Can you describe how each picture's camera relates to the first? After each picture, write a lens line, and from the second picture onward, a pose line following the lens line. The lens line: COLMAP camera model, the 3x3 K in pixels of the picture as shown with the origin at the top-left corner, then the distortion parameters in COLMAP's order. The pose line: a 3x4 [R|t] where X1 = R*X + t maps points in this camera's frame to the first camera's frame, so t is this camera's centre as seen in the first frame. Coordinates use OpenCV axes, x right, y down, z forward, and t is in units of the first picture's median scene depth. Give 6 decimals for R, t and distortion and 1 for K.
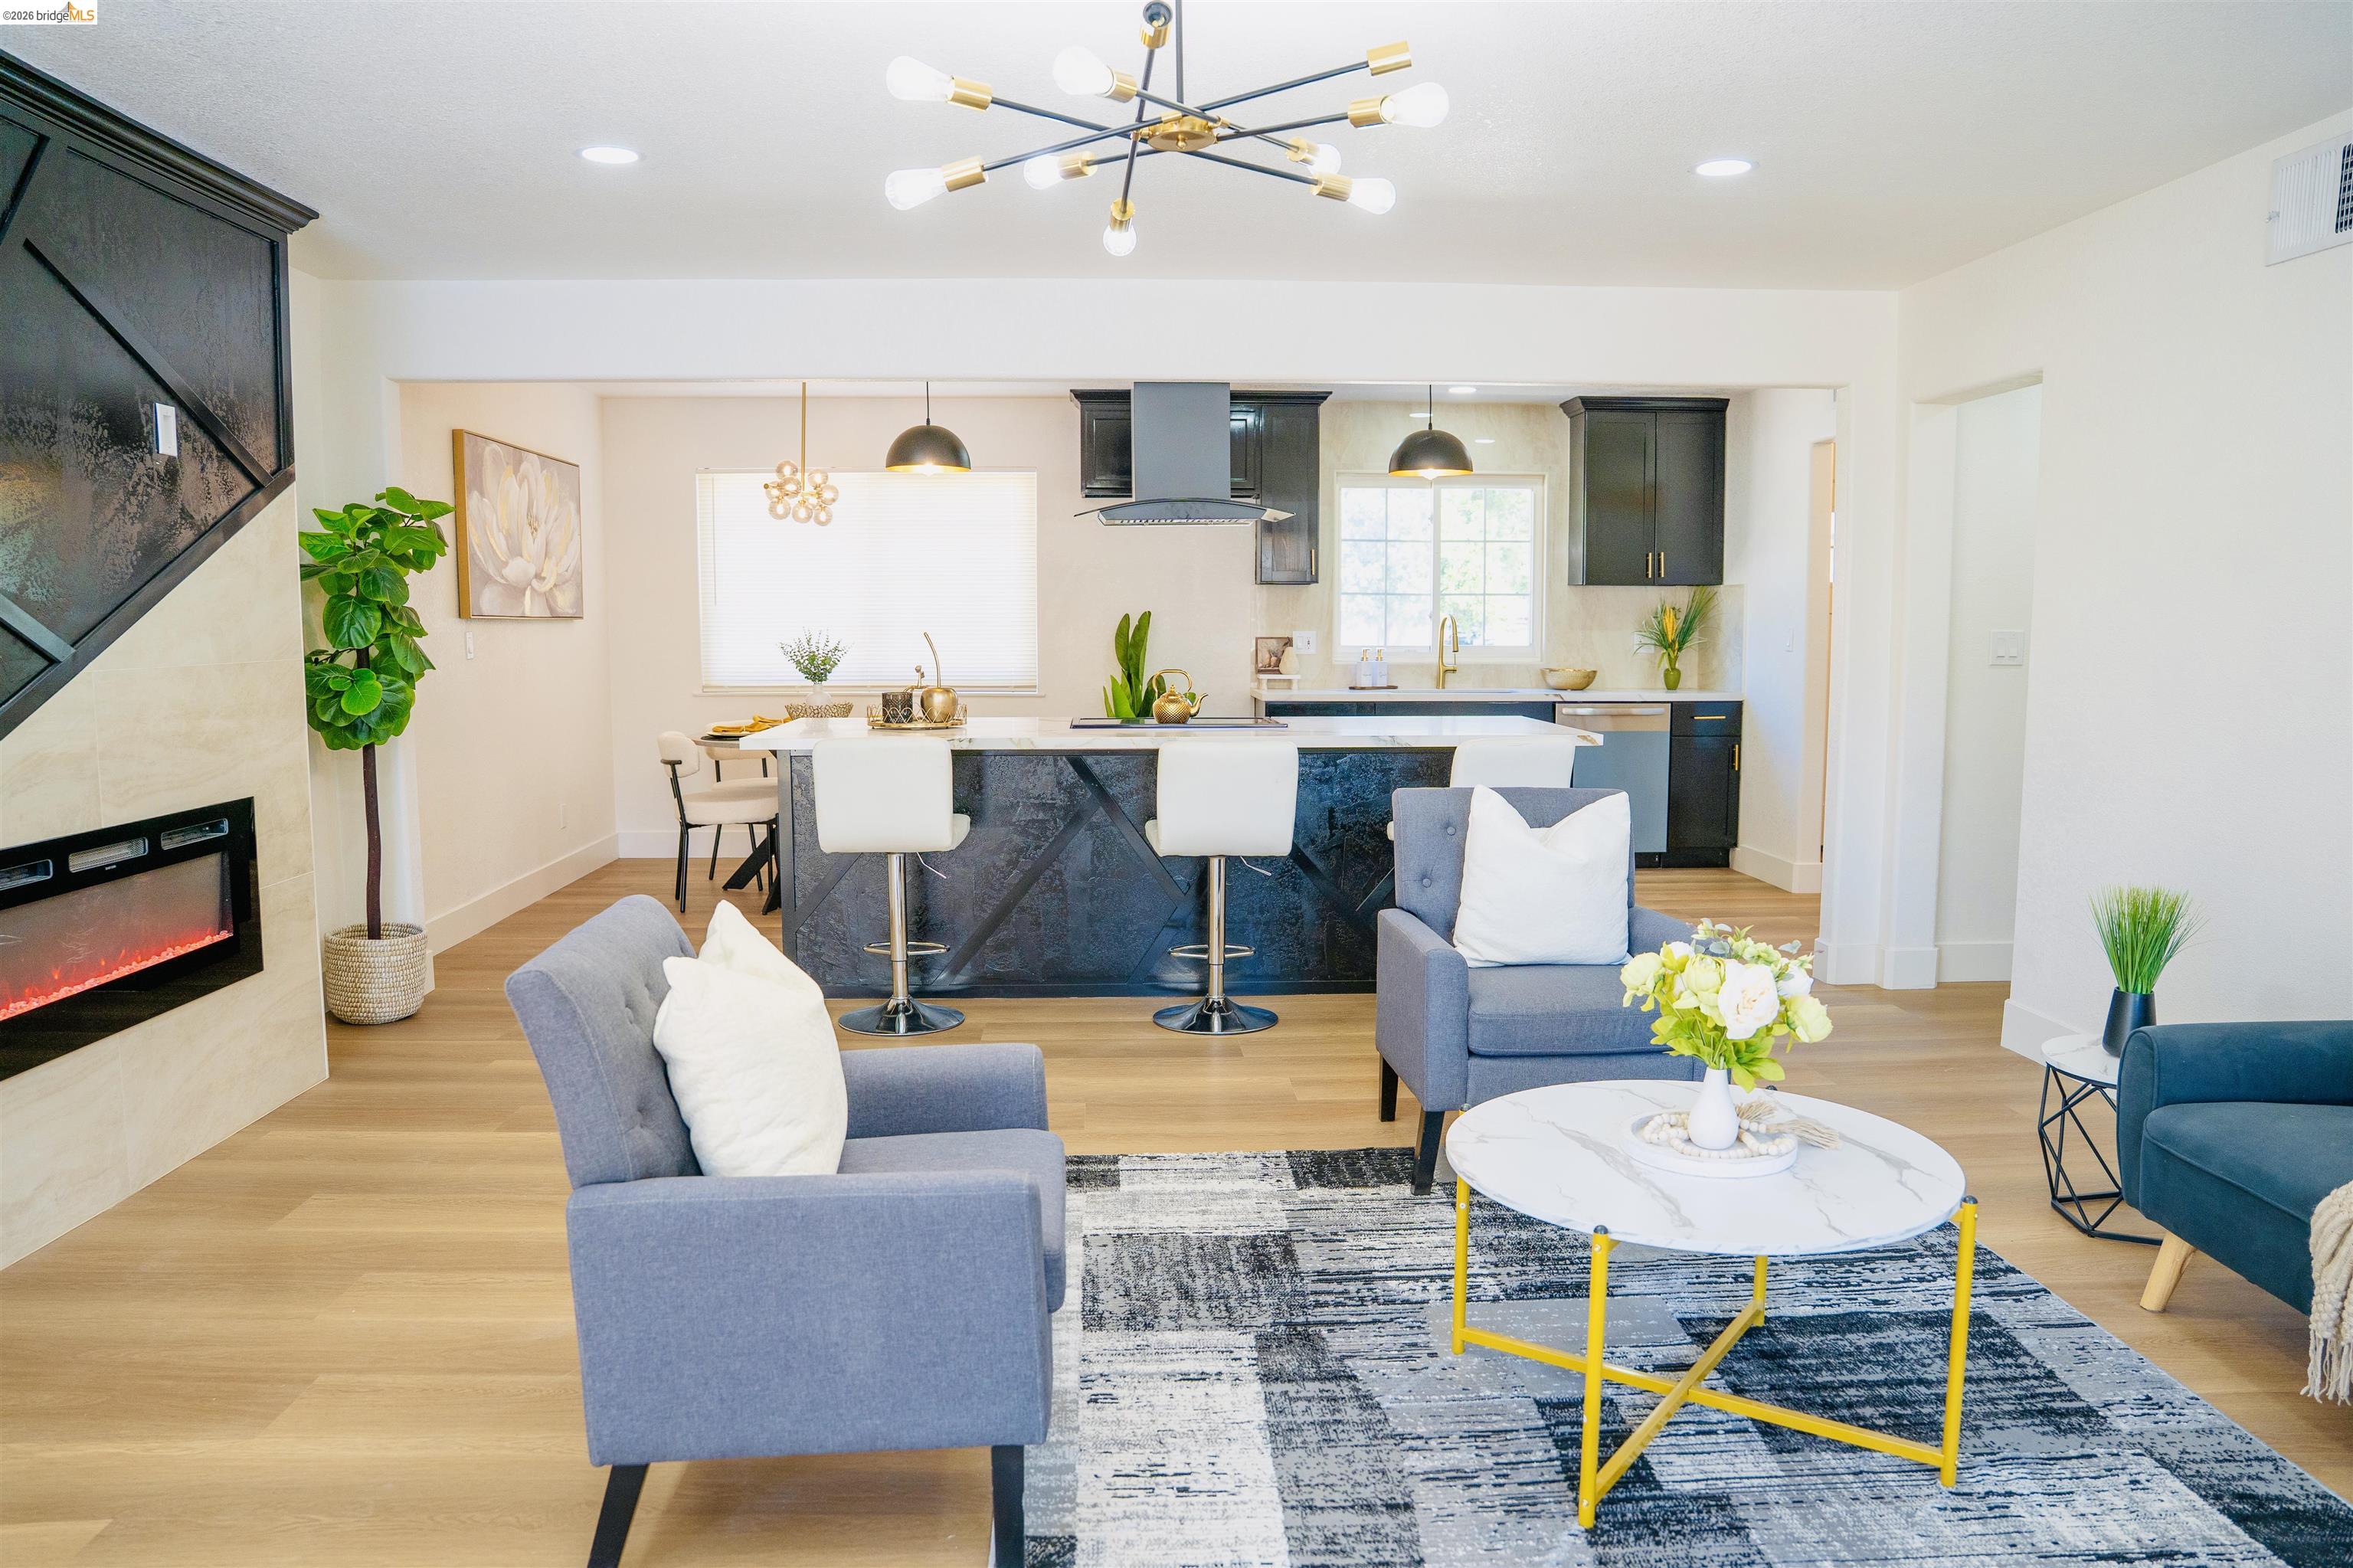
lens RADIAL K [[1621.5, 0, 1176.9], [0, 1621.5, 791.8], [0, 0, 1]] dist [-0.124380, 0.087261]
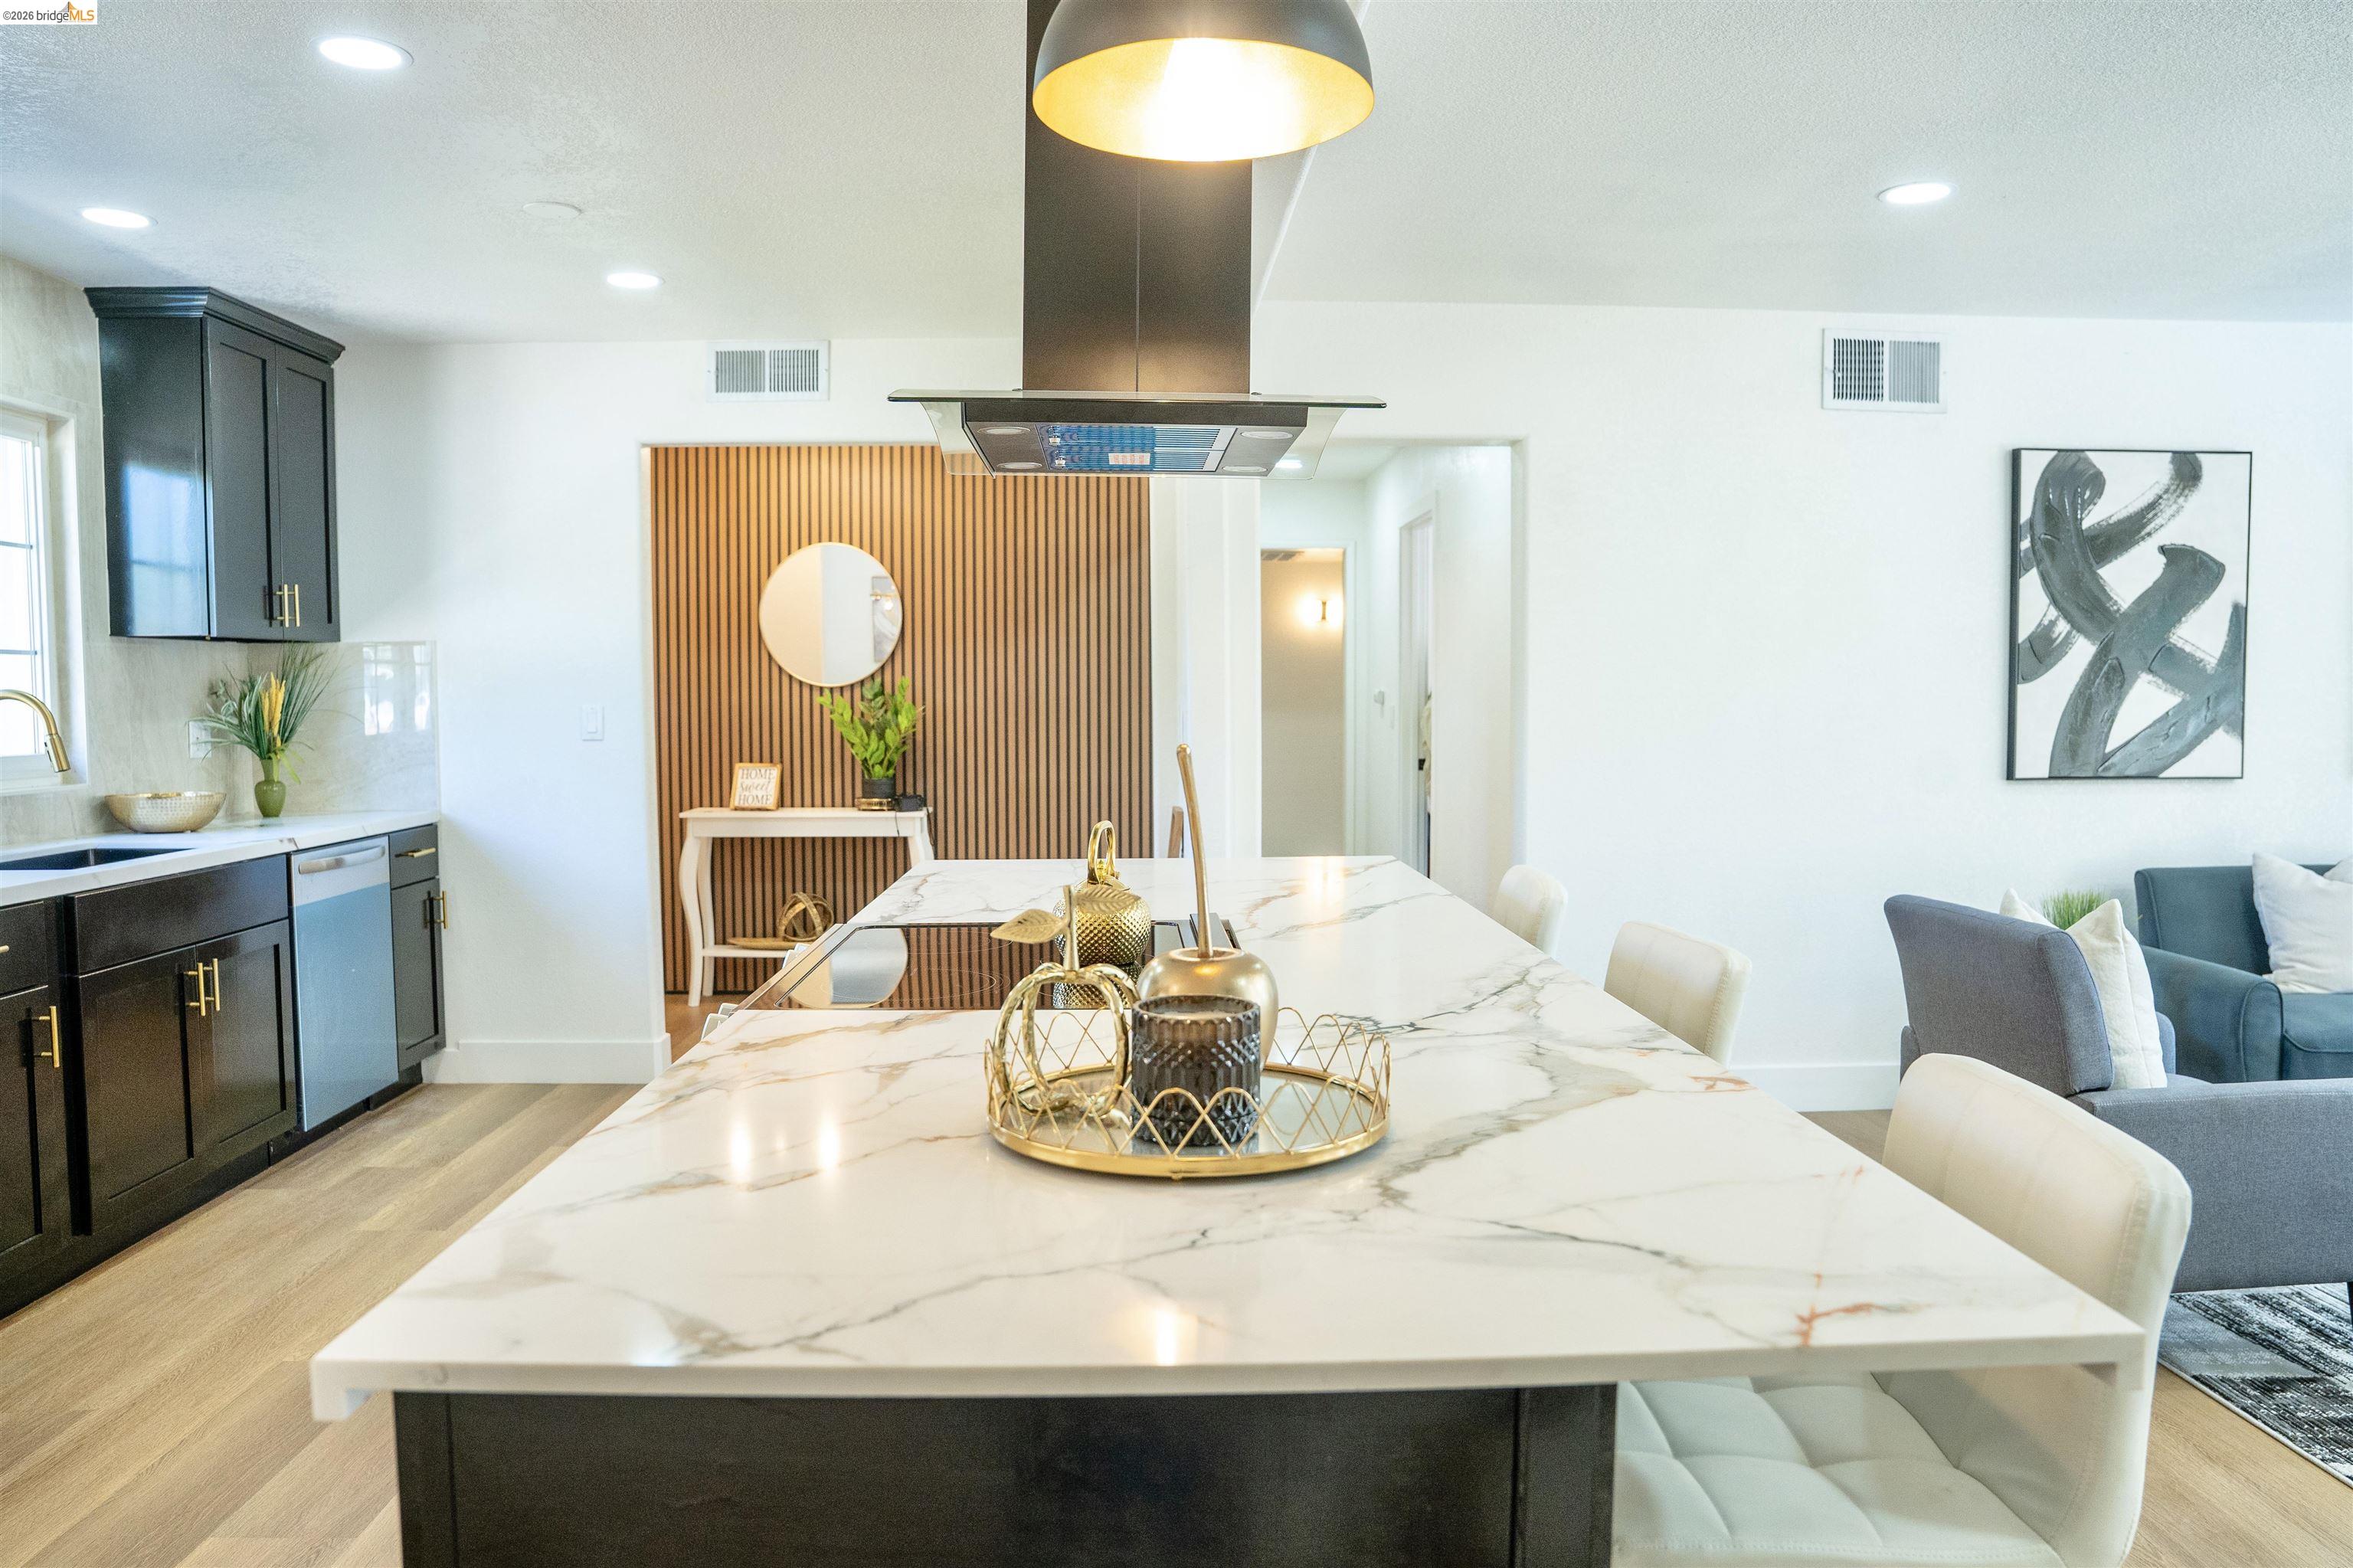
lens RADIAL K [[1621.5, 0, 1156.9], [0, 1621.5, 779.1], [0, 0, 1]] dist [-0.124380, 0.087261]
pose [[0.023576, -0.053370, 0.998296, -0.476632], [0.110589, 0.992585, 0.050453, -0.130330], [-0.993587, 0.109211, 0.029303, 1.213562]]
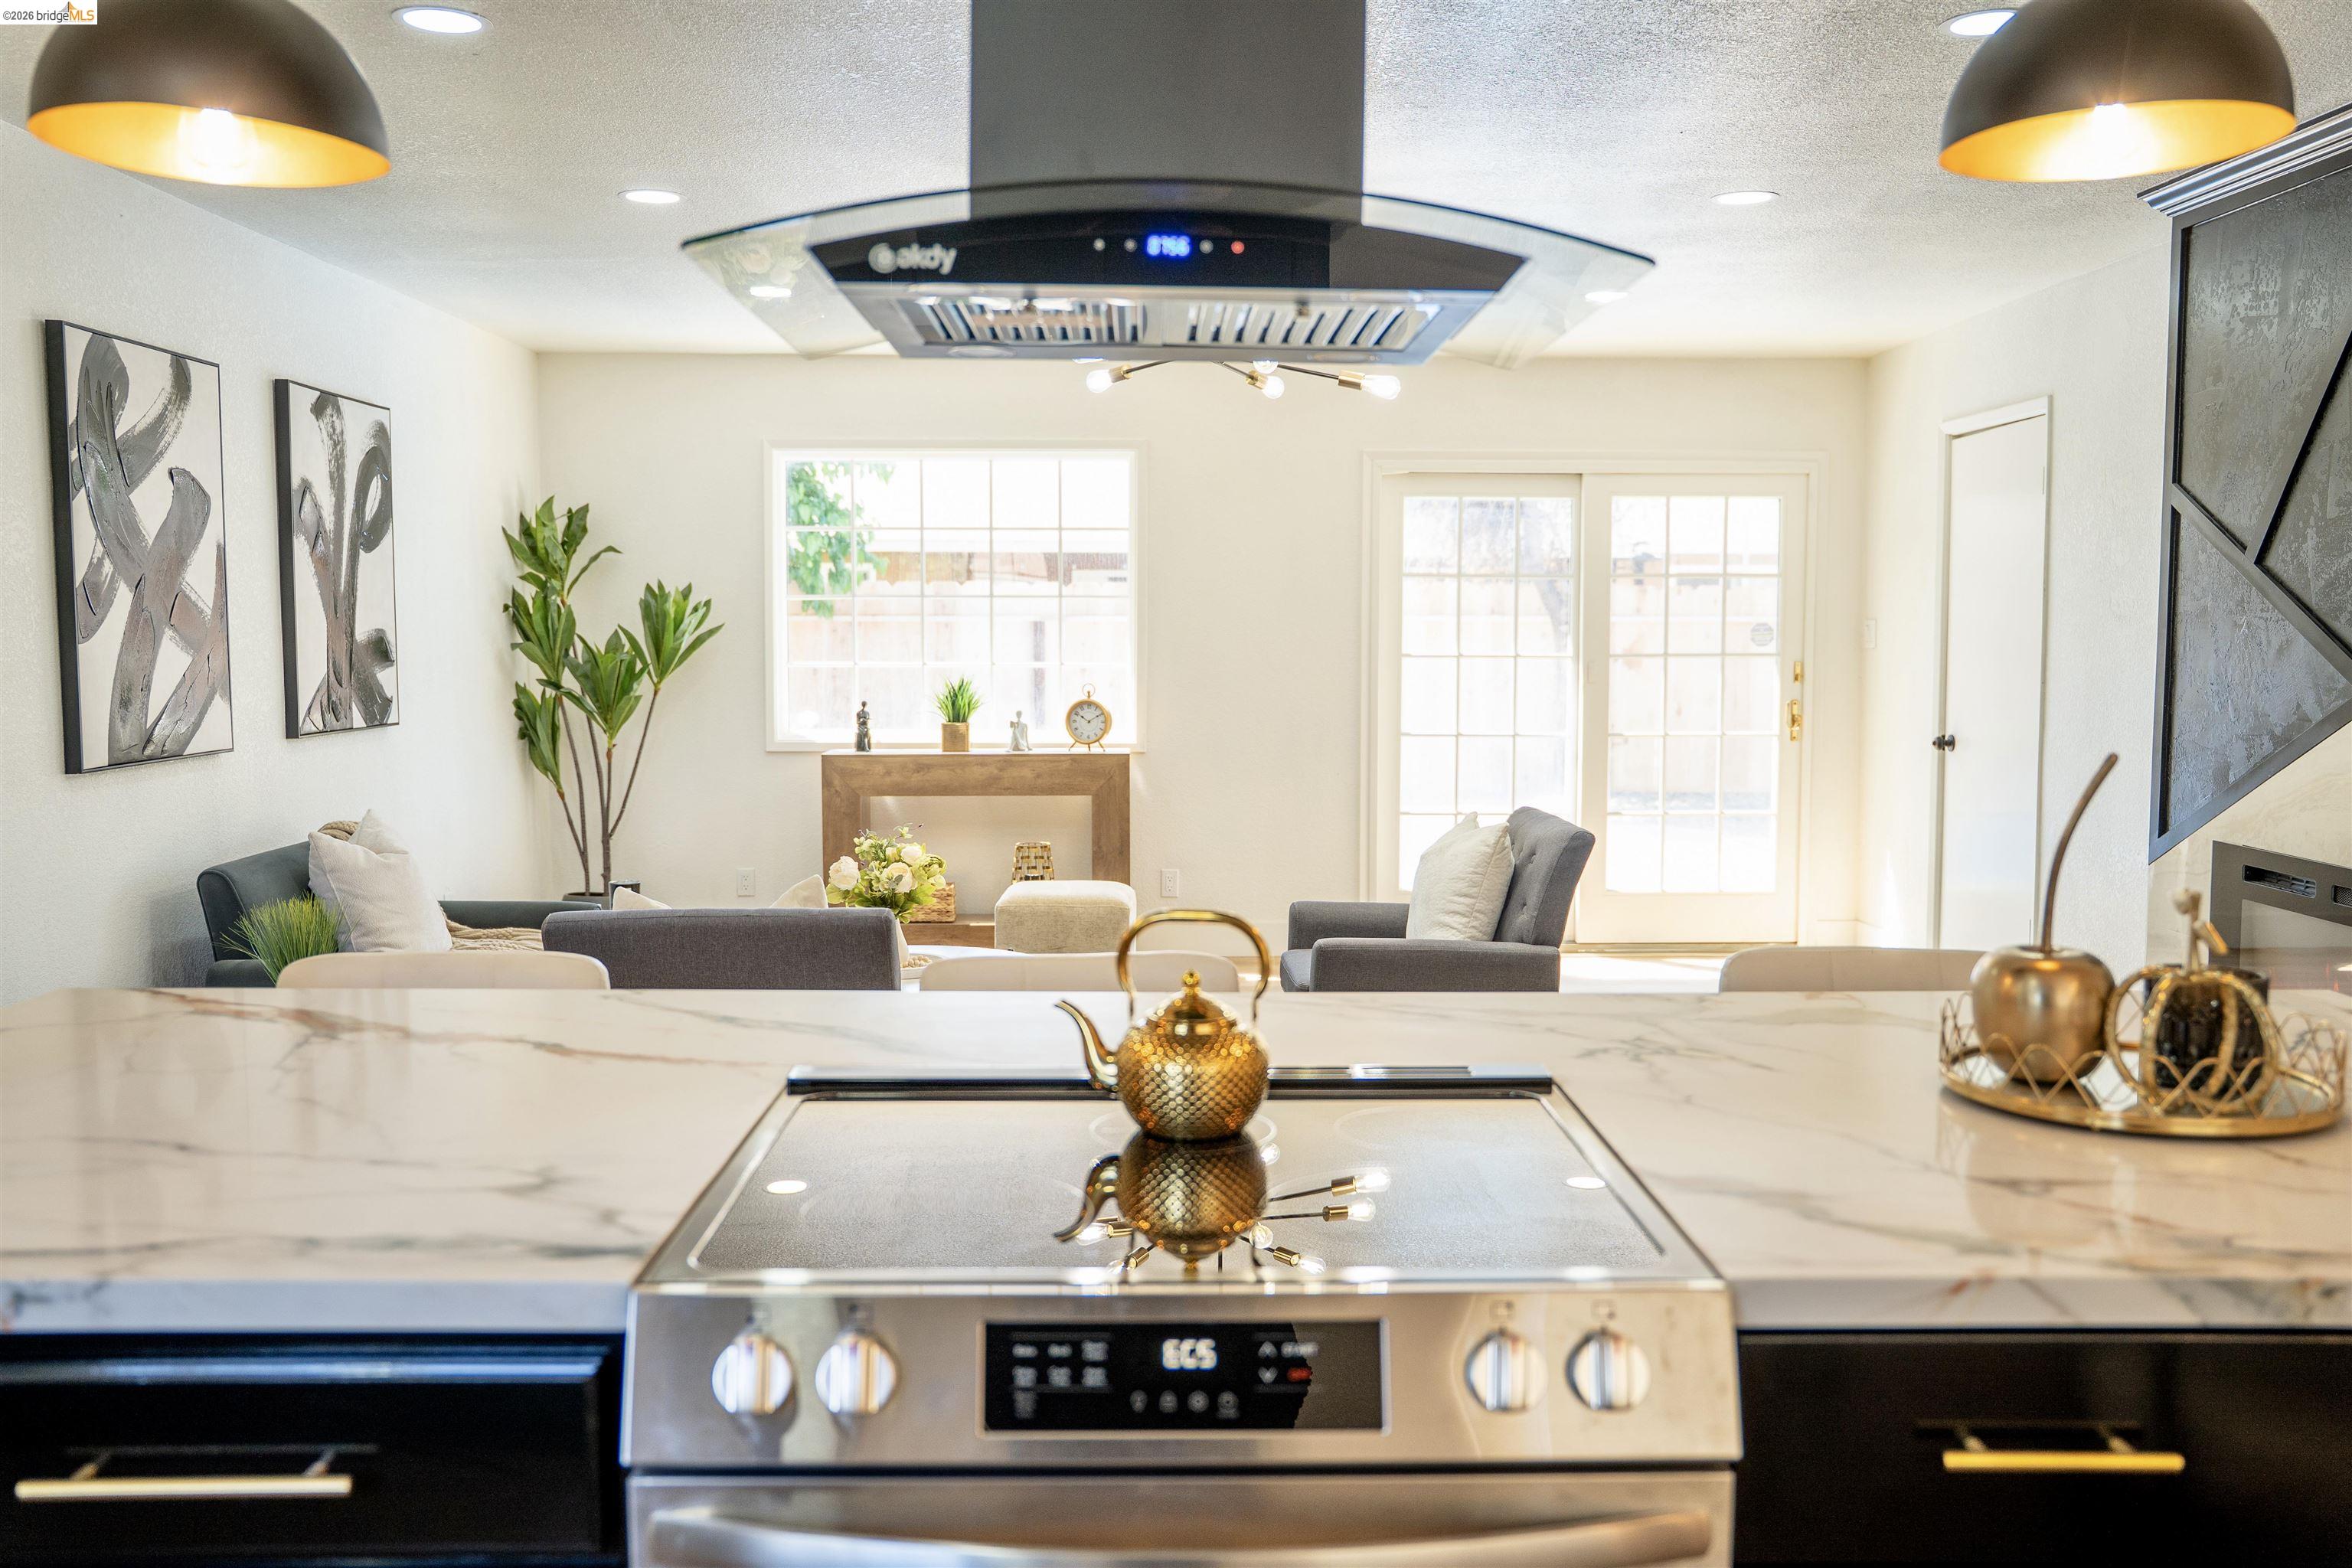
lens RADIAL K [[2003.3, 0, 1183.1], [0, 2003.3, 788.0], [0, 0, 1]] dist [-0.015405, 0.006994]
pose [[-0.999240, -0.003417, 0.038842, -0.009093], [0.003955, 0.982137, 0.188127, -0.188468], [-0.038791, 0.188137, -0.981376, 1.620051]]
